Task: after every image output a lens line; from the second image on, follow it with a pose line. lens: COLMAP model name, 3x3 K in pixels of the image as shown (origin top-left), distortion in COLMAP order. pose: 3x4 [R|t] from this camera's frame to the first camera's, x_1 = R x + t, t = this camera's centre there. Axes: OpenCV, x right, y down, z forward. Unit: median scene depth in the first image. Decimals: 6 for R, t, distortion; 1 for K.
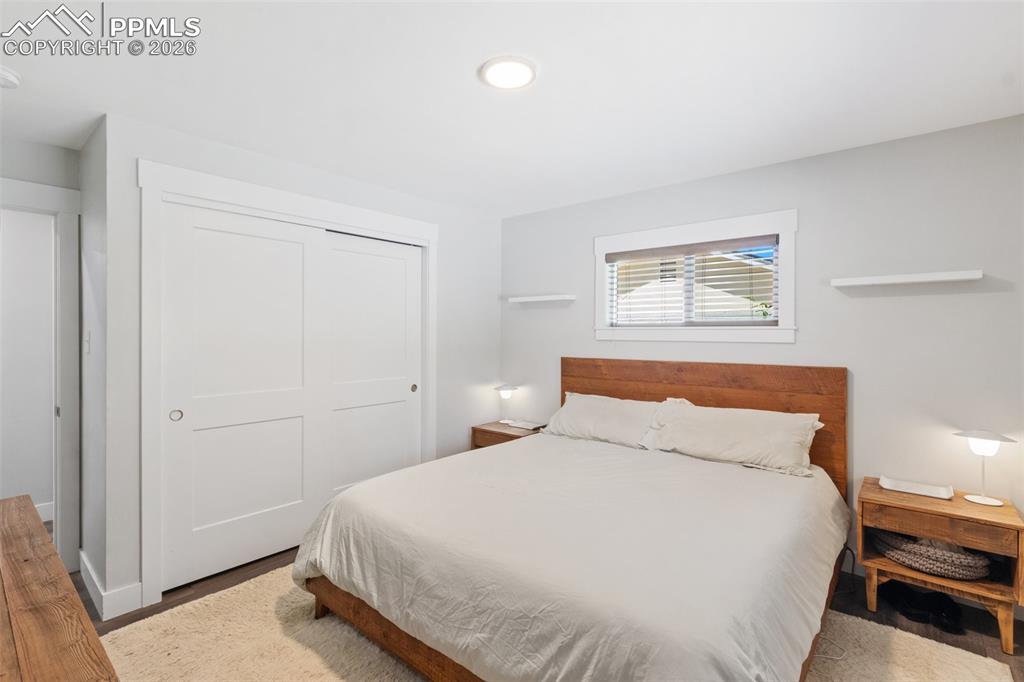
lens RADIAL K [[478.0, 0, 489.4], [0, 478.0, 341.4], [0, 0, 1]] dist [0.003541, -0.000596]
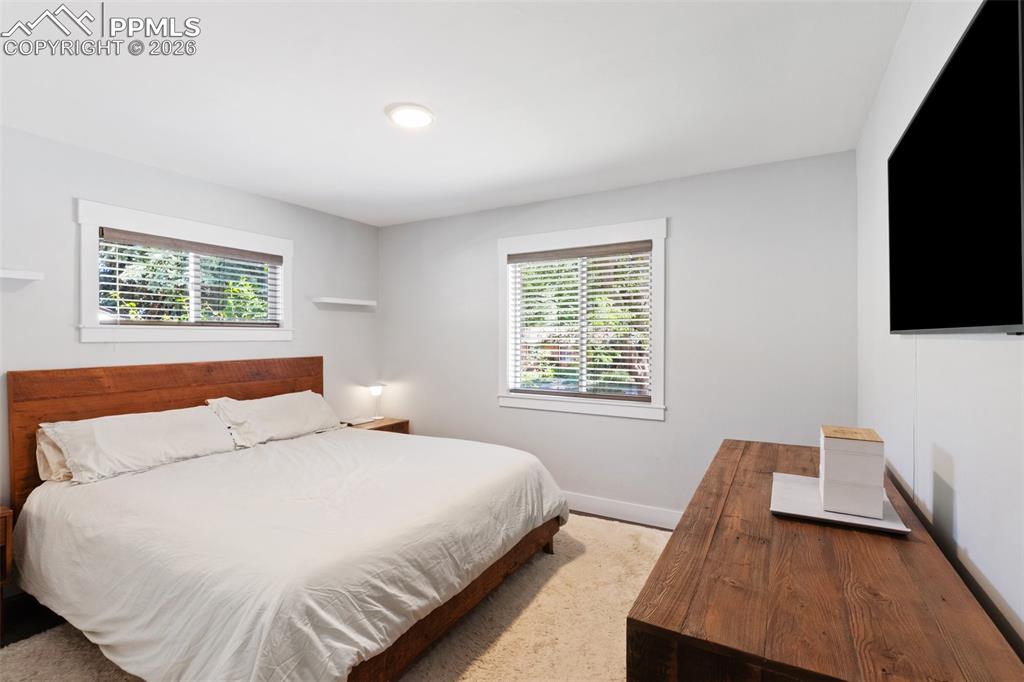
lens RADIAL K [[478.0, 0, 518.1], [0, 478.0, 341.6], [0, 0, 1]] dist [0.003541, -0.000596]
pose [[-0.221677, -0.013097, 0.975032, -0.734791], [0.020590, 0.999624, 0.018108, -0.004126], [-0.974903, 0.024090, -0.221324, 0.619582]]
